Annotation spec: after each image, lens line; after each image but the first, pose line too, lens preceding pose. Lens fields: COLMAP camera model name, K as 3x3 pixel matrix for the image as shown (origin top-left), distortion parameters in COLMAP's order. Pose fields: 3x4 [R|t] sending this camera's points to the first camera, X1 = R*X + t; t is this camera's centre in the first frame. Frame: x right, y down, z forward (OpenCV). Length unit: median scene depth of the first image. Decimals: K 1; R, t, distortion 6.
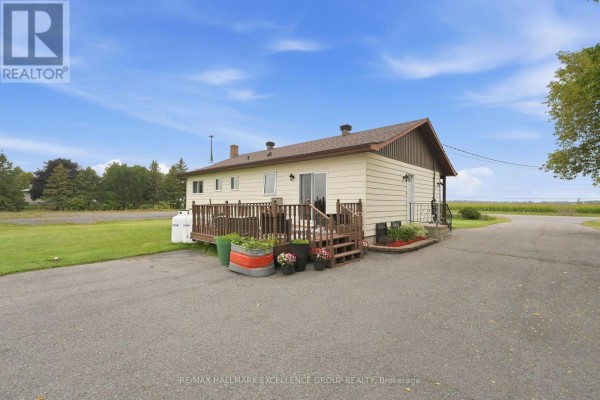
lens RADIAL K [[249.8, 0, 299.8], [0, 249.8, 196.5], [0, 0, 1]] dist [-0.000047, 0.000173]
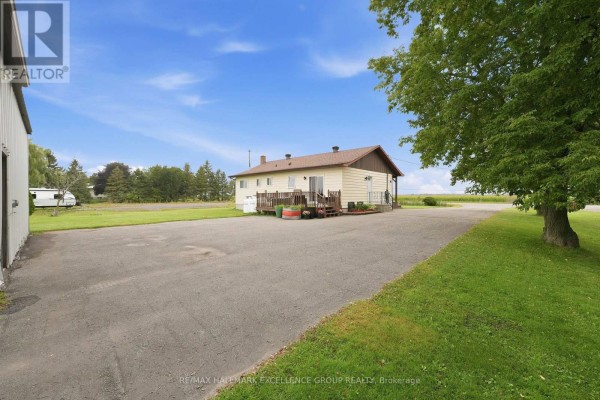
lens RADIAL K [[249.8, 0, 299.8], [0, 249.8, 196.5], [0, 0, 1]] dist [-0.000047, 0.000173]
pose [[0.999937, -0.007231, -0.008579, -0.052707], [0.007370, 0.999840, 0.016317, 0.024323], [0.008460, -0.016379, 0.999830, -0.819331]]
